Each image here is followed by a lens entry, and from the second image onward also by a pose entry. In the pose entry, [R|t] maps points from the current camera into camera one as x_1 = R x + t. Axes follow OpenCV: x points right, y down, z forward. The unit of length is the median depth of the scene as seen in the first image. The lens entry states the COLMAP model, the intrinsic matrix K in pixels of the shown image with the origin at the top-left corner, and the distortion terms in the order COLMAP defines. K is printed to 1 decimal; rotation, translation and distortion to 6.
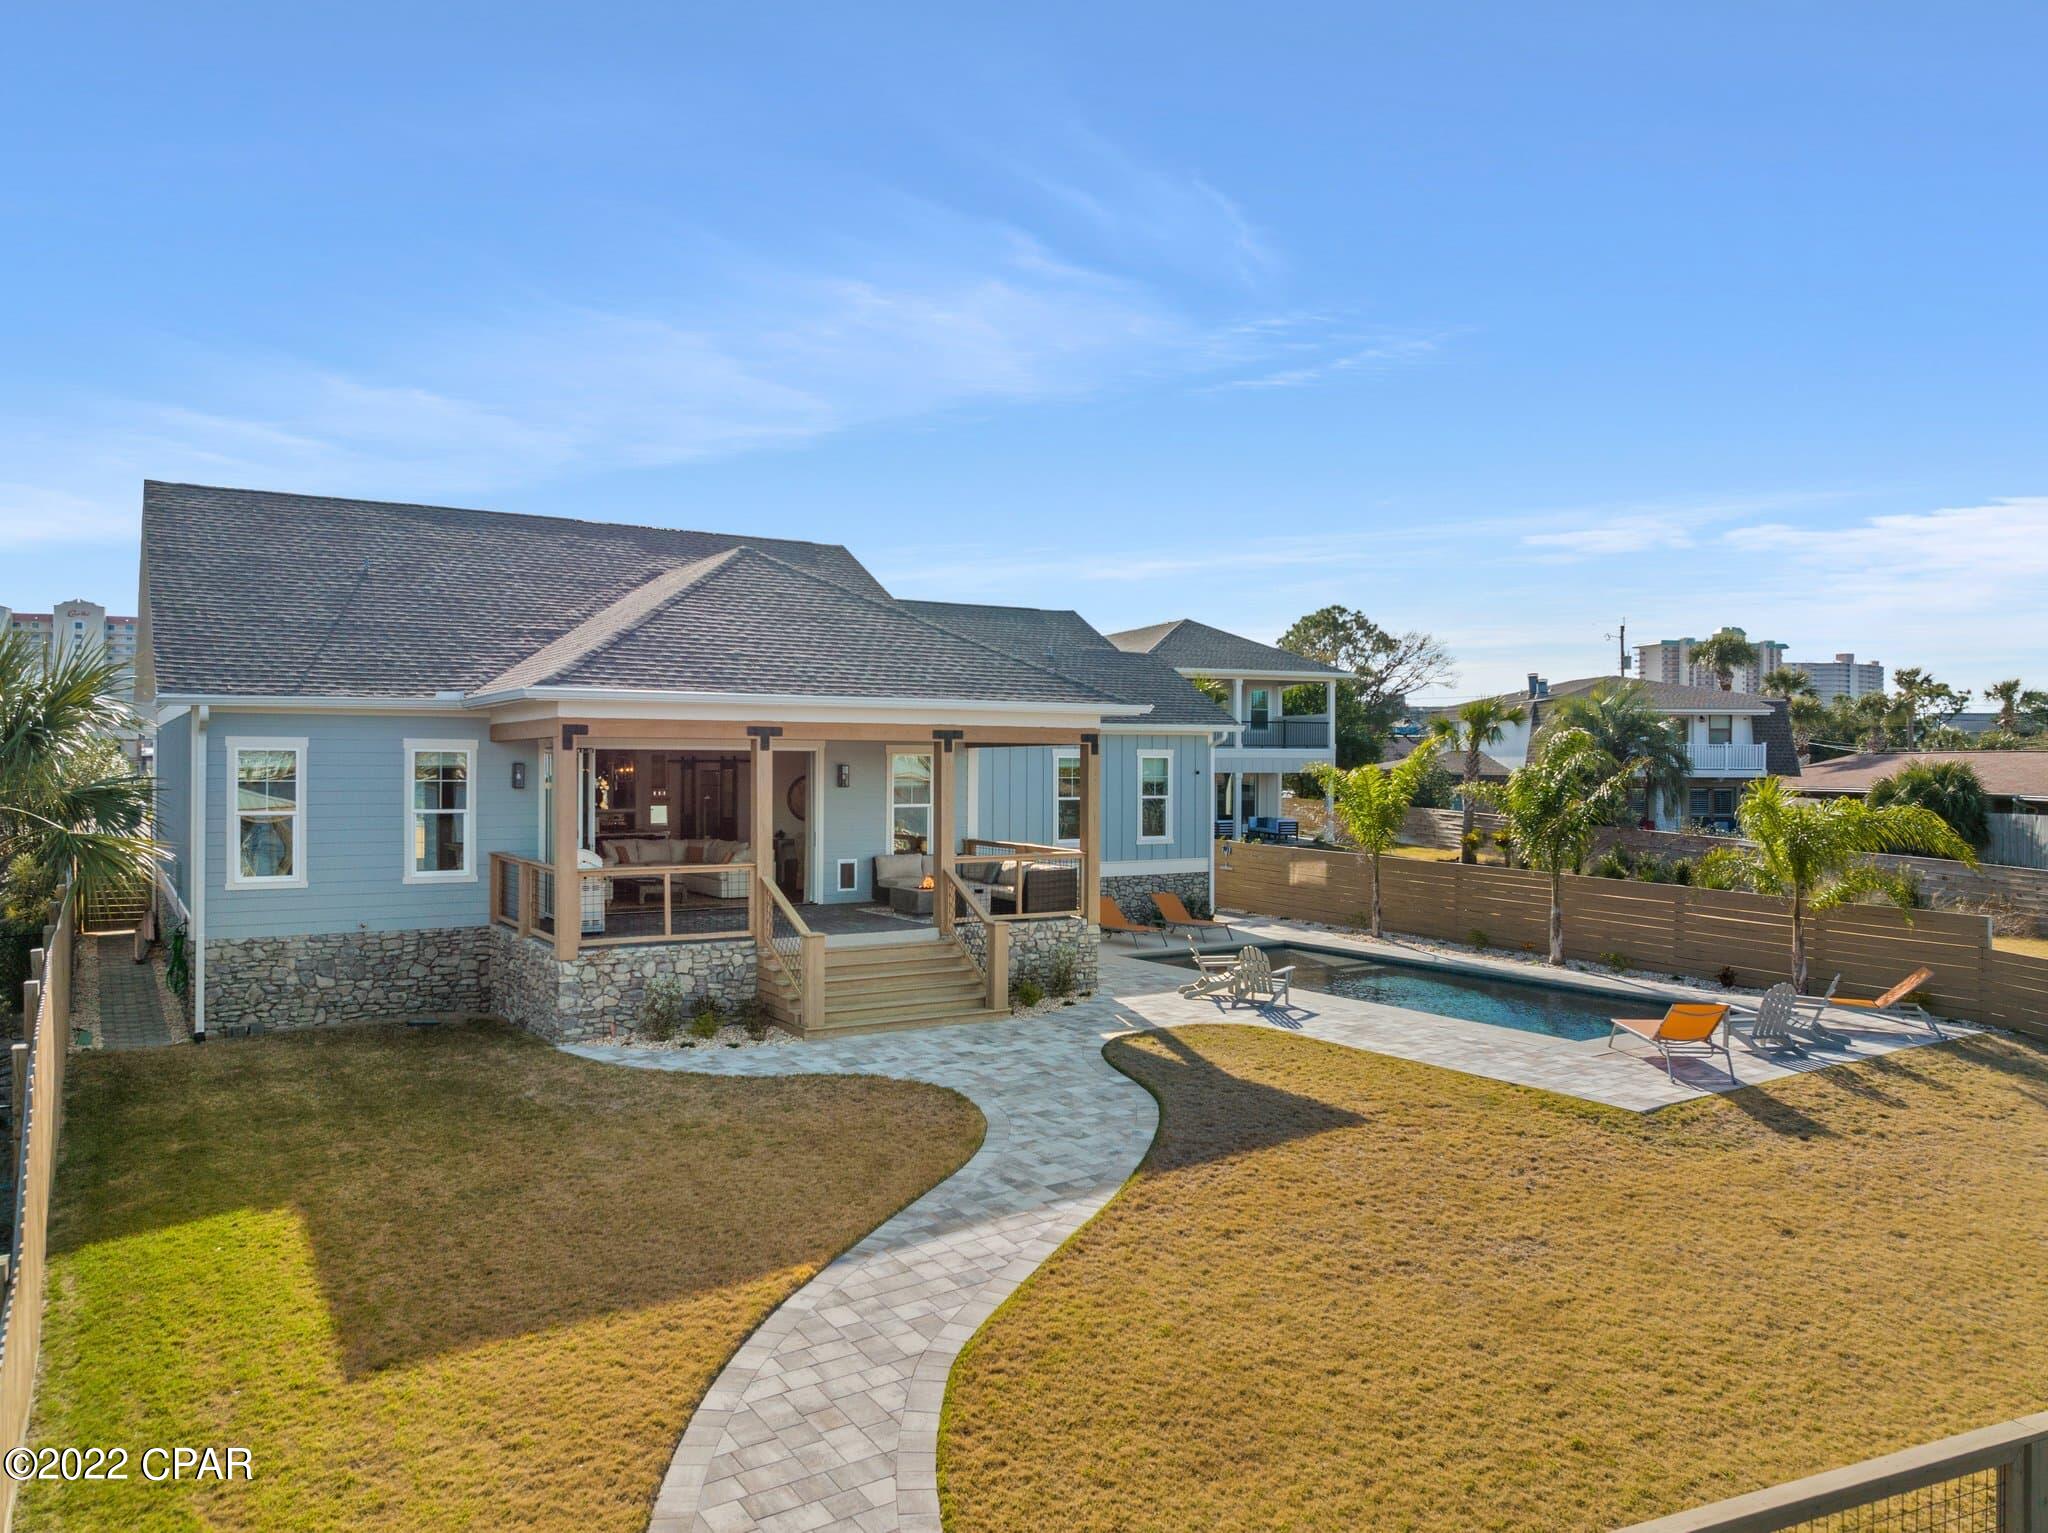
lens RADIAL K [[1429.9, 0, 962.2], [0, 1429.9, 769.8], [0, 0, 1]] dist [-0.000020, 0.000873]
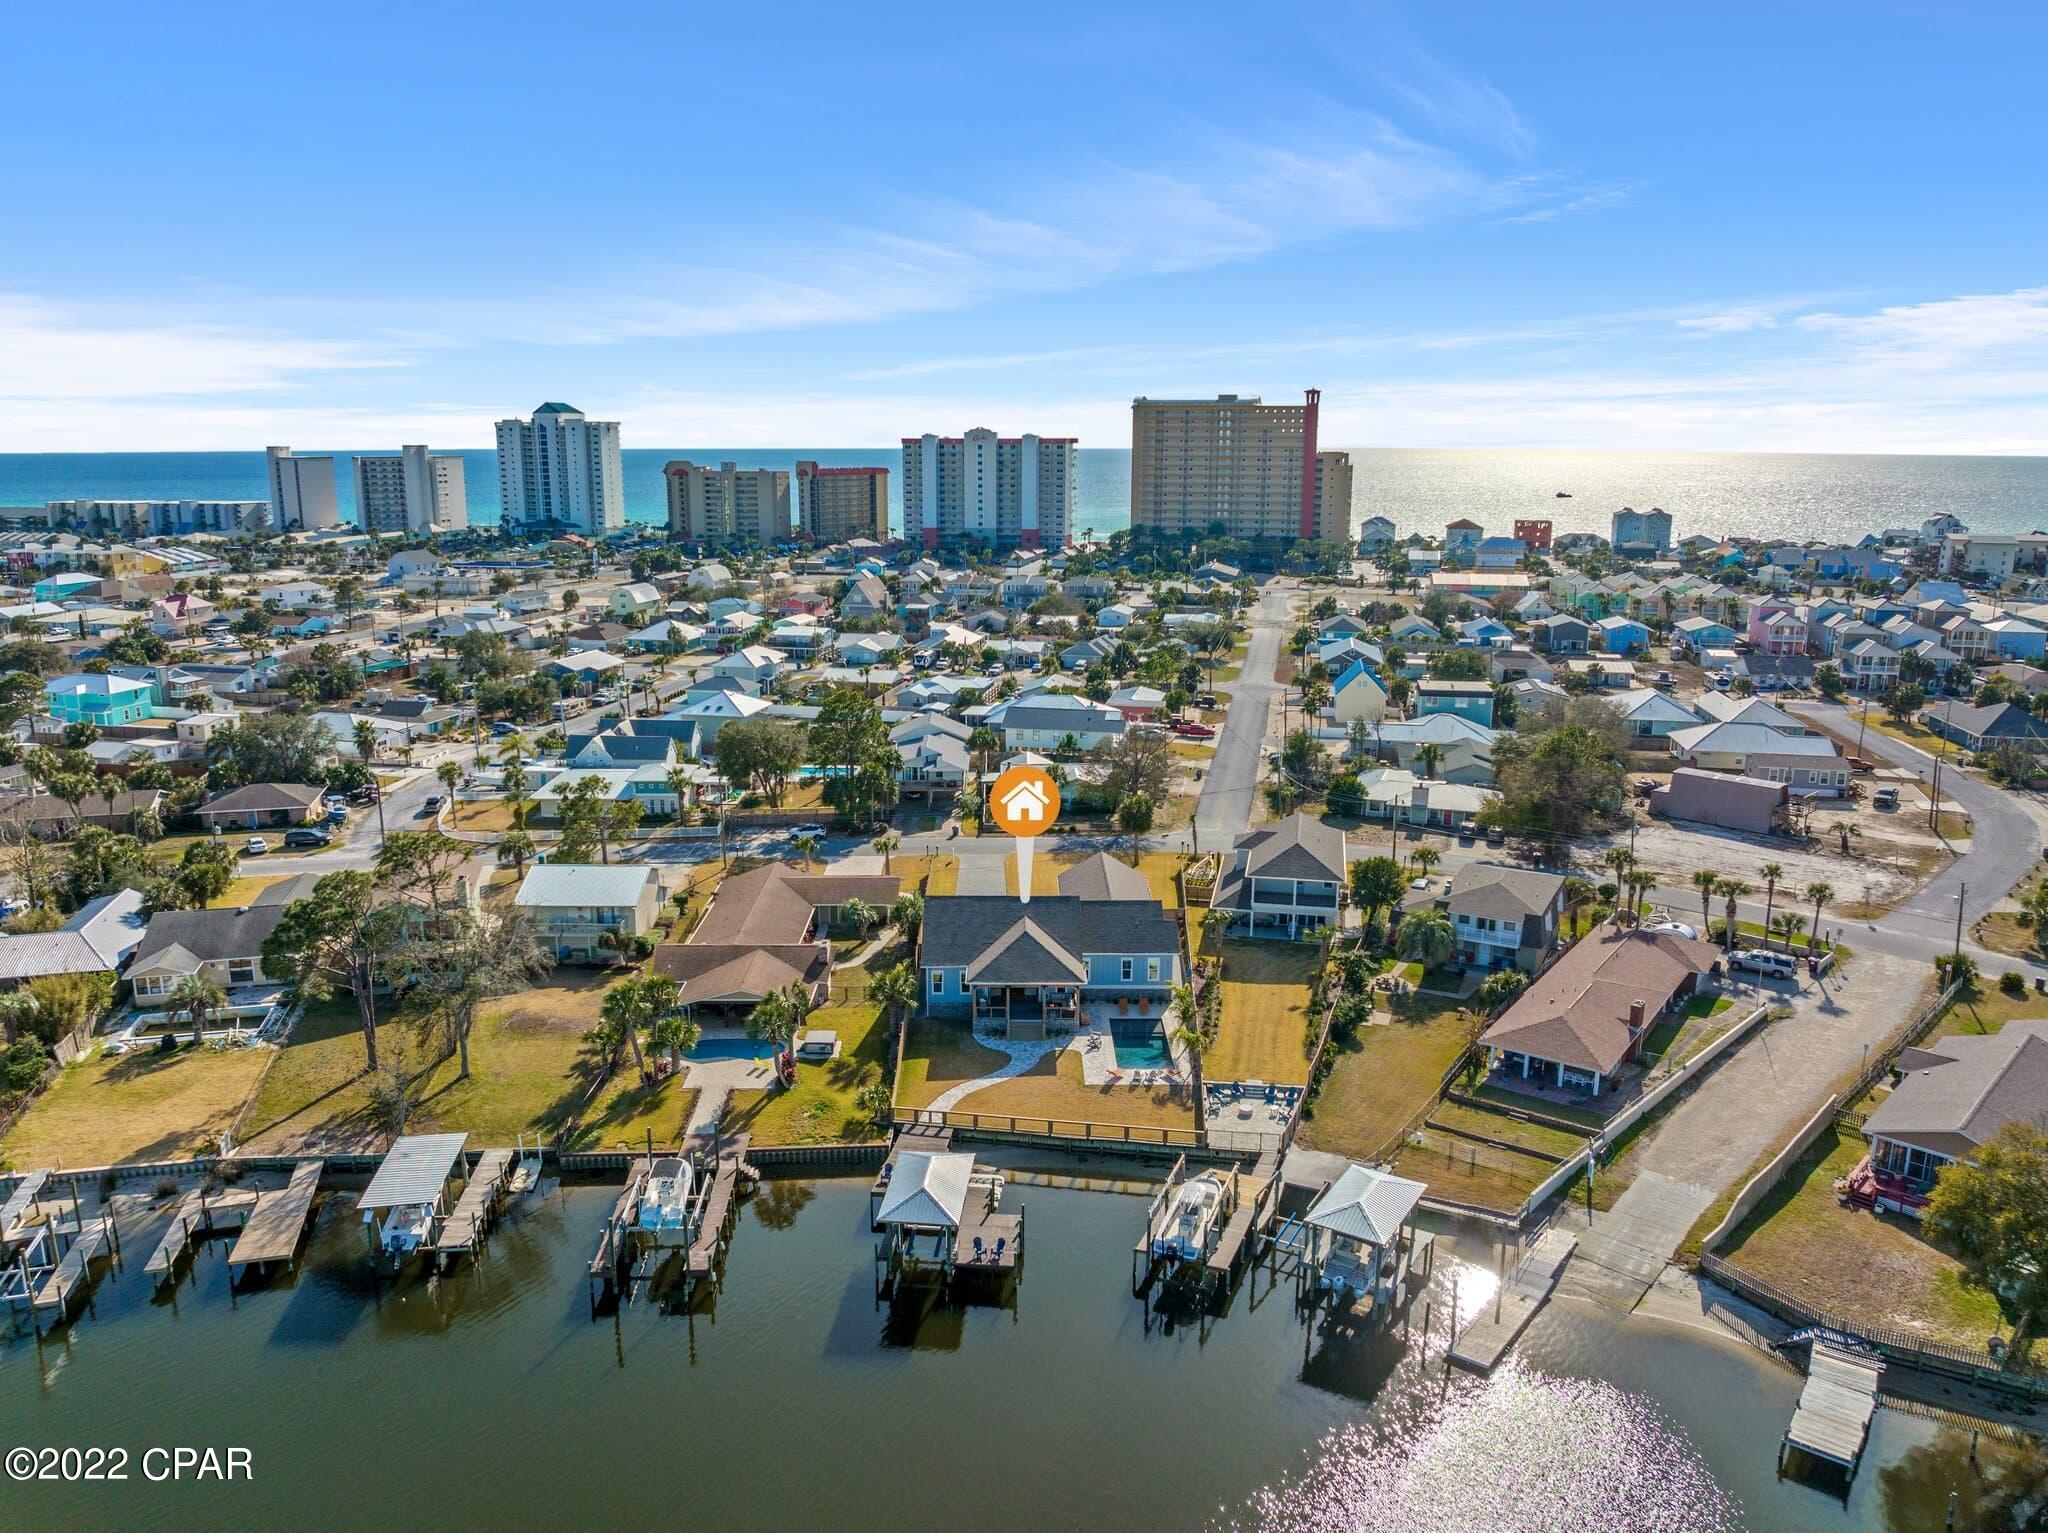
lens RADIAL K [[1414.6, 0, 1001.0], [0, 1414.6, 764.4], [0, 0, 1]] dist [-0.029092, -0.001613]
pose [[0.851964, 0.110030, -0.511909, 2.323569], [0.002948, 0.976648, 0.214826, -1.857331], [0.523592, -0.184533, 0.831744, -3.142342]]
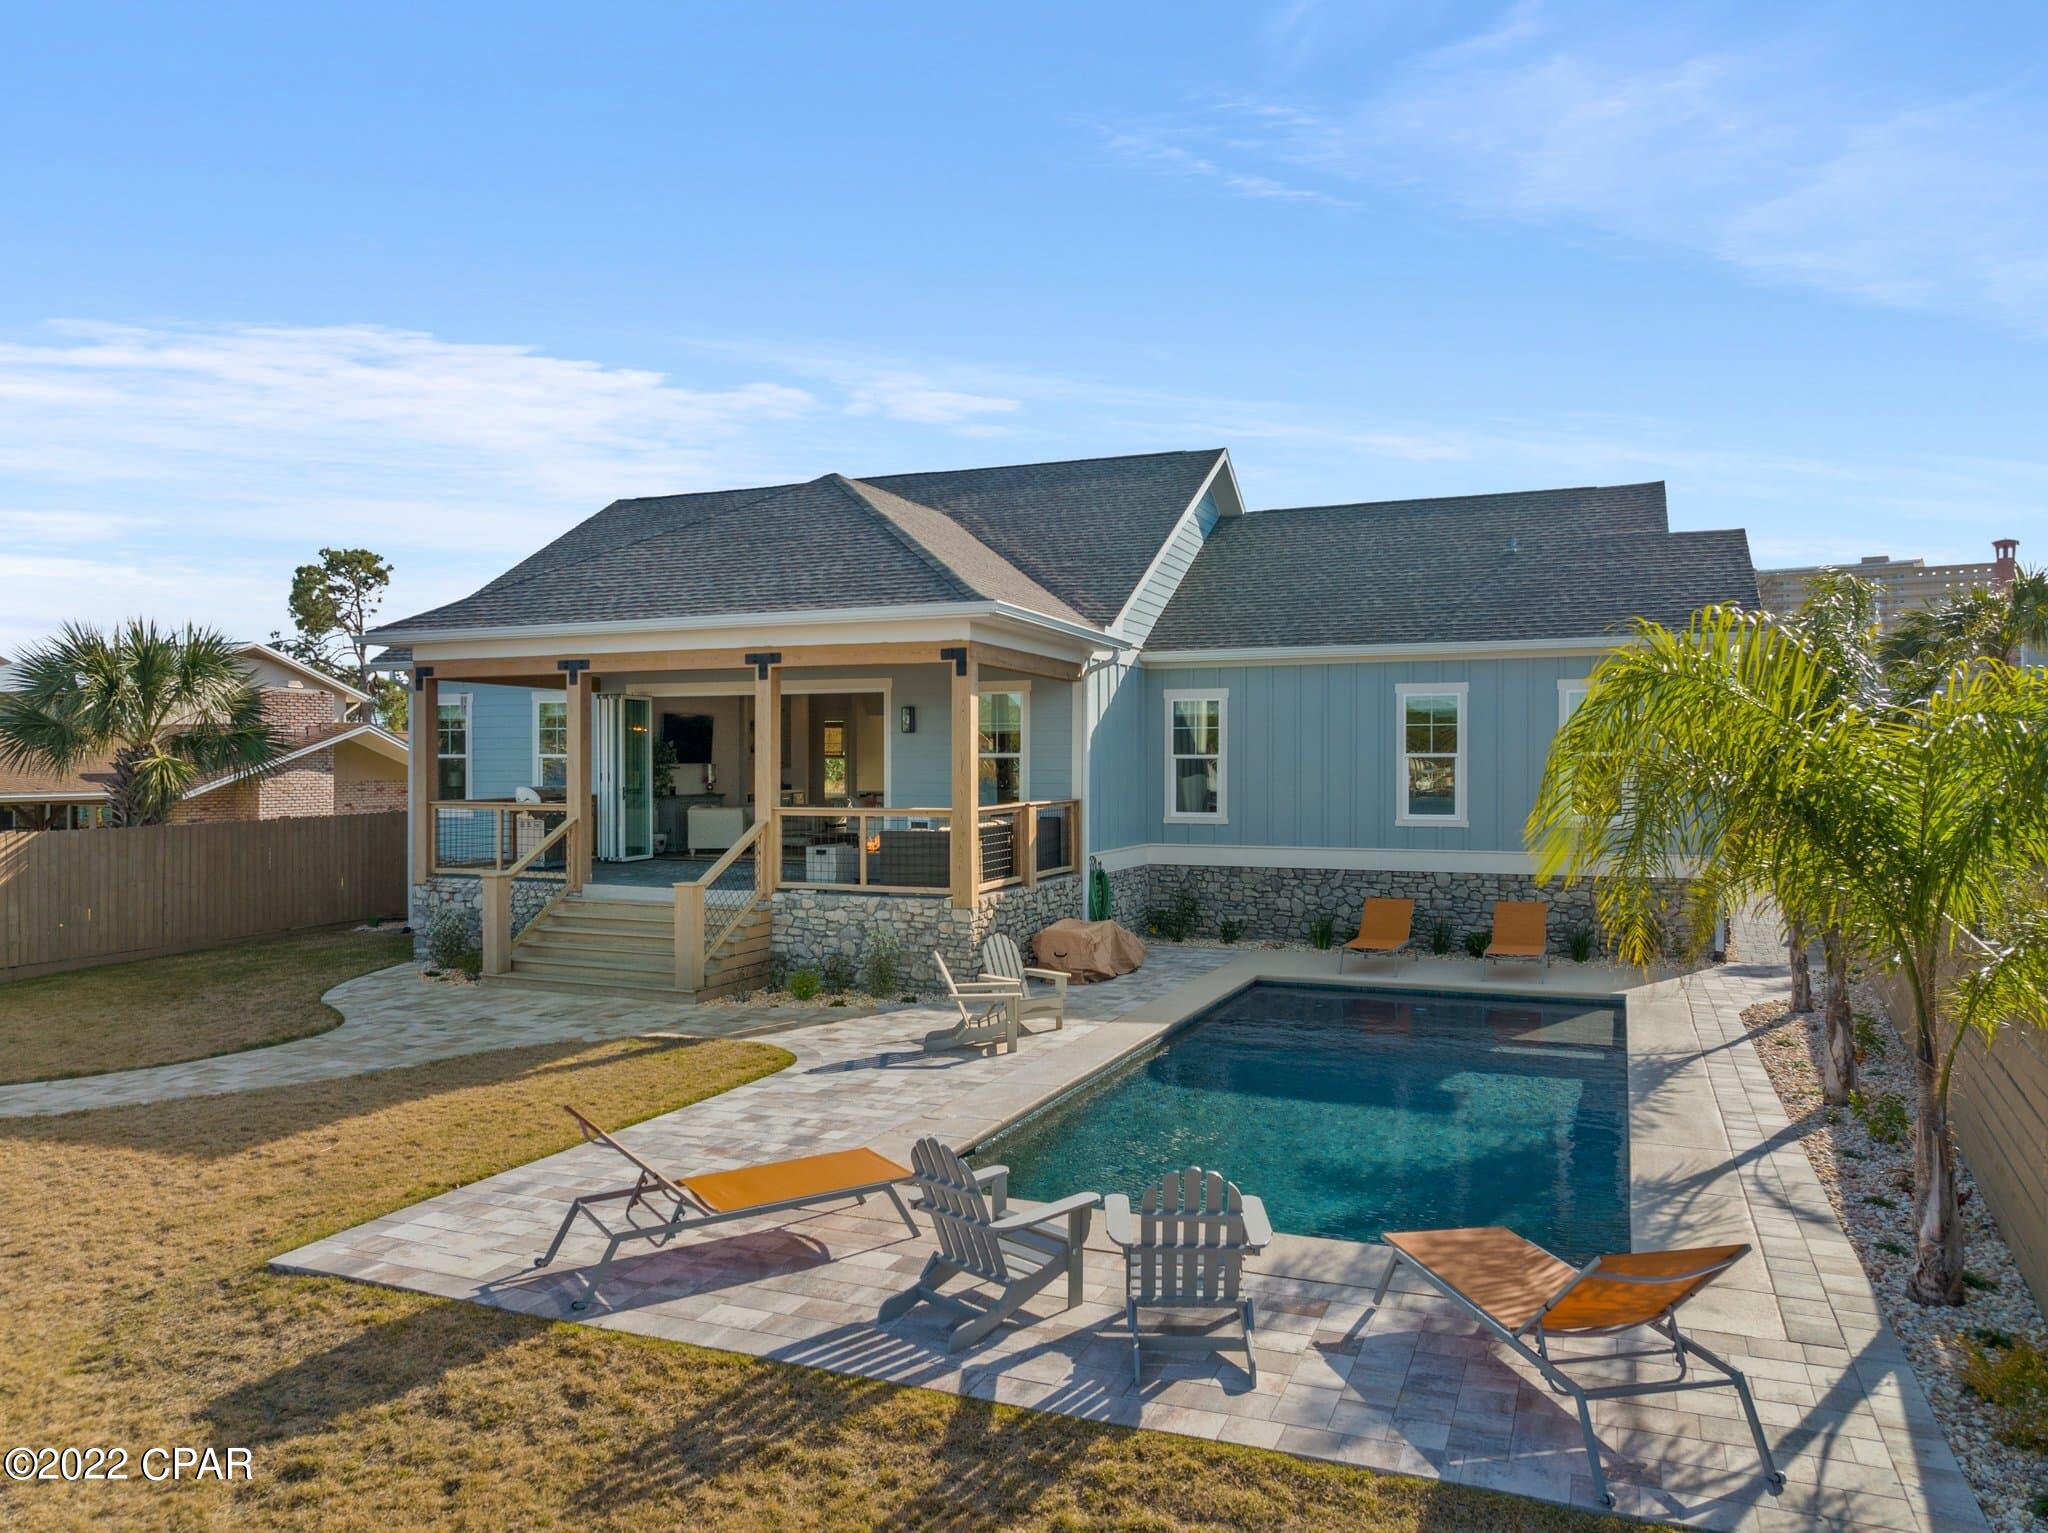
lens RADIAL K [[1423.1, 0, 1024.0], [0, 1423.1, 766.5], [0, 0, 1]] dist [-0.037196, 0.002473]
pose [[0.590261, -0.001488, -0.807211, 0.694244], [-0.001465, 0.999995, -0.002915, 0.037421], [0.807211, 0.002903, 0.590256, 0.595017]]
